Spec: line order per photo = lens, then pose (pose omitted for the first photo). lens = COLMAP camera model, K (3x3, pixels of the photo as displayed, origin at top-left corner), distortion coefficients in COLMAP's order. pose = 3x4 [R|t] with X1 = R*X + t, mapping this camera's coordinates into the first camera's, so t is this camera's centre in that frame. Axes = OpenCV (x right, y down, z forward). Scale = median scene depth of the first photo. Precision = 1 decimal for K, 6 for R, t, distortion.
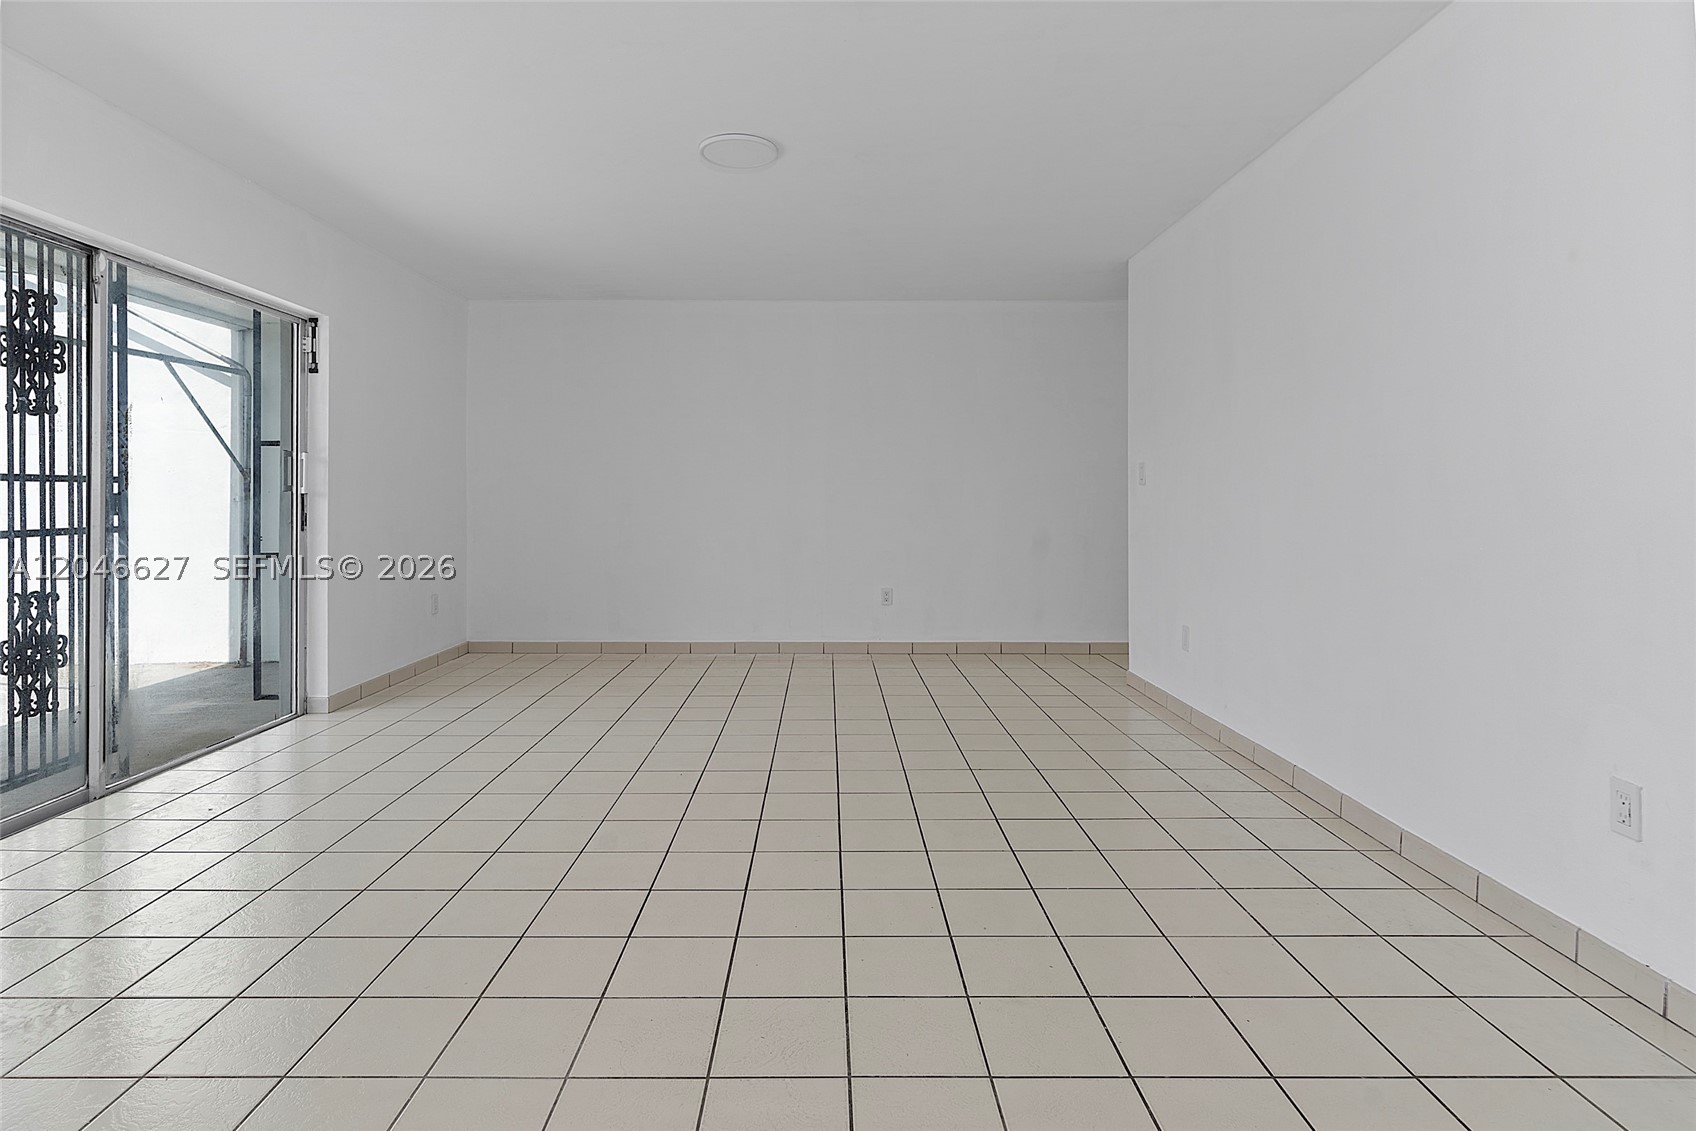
lens RADIAL K [[883.9, 0, 844.5], [0, 883.9, 492.1], [0, 0, 1]] dist [0.020023, 0.000221]
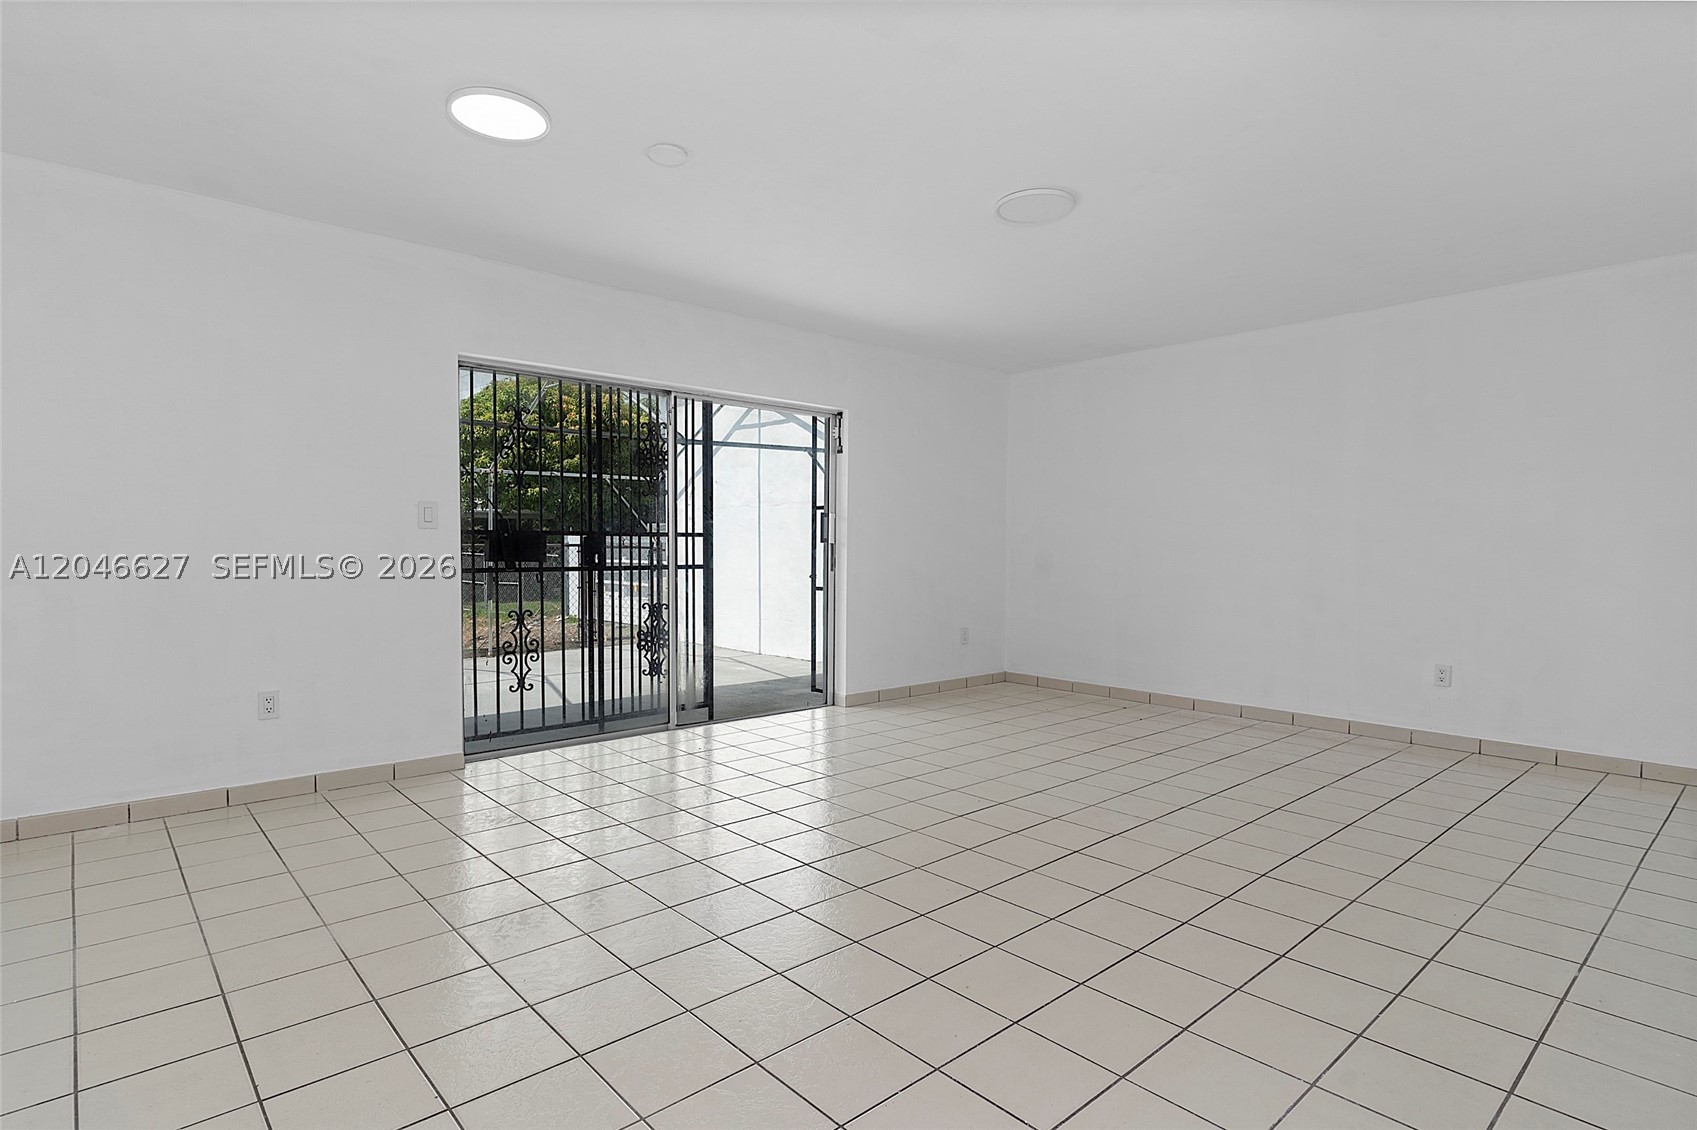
lens RADIAL K [[884.2, 0, 848.5], [0, 884.2, 565.0], [0, 0, 1]] dist [-0.001066, 0.000029]
pose [[0.667444, 0.021272, -0.744356, 0.406458], [-0.000506, 0.999605, 0.028112, -0.003424], [0.744660, -0.018387, 0.667191, 0.118352]]
